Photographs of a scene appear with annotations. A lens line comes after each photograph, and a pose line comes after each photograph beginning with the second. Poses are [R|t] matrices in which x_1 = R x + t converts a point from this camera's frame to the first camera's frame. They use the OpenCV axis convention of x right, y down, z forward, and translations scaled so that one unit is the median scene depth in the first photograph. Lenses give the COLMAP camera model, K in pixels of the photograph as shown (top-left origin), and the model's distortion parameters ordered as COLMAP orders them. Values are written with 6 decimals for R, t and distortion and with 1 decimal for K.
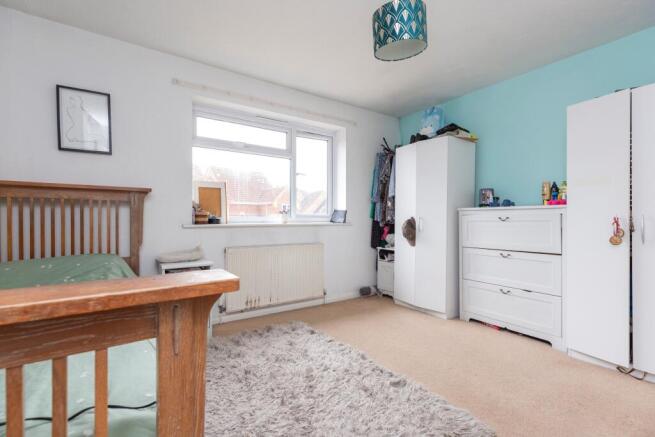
lens RADIAL K [[288.8, 0, 327.5], [0, 288.8, 218.5], [0, 0, 1]] dist [0.001431, 0.000303]
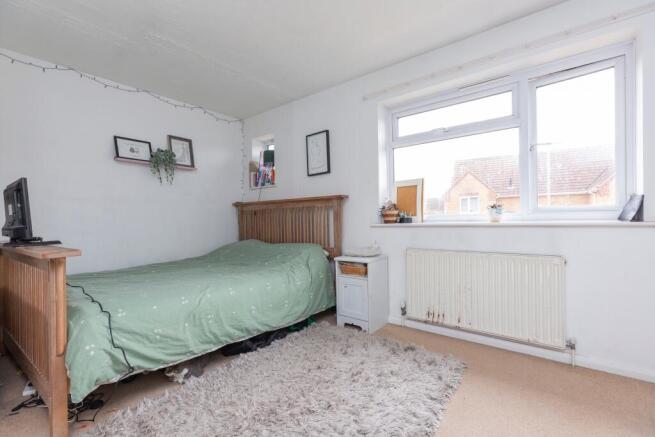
lens RADIAL K [[288.8, 0, 327.5], [0, 288.8, 218.5], [0, 0, 1]] dist [0.001431, 0.000303]
pose [[0.314844, -0.009248, -0.949098, 0.452237], [0.021216, 0.999771, -0.002704, 0.000462], [0.948906, -0.019285, 0.314968, 0.443388]]
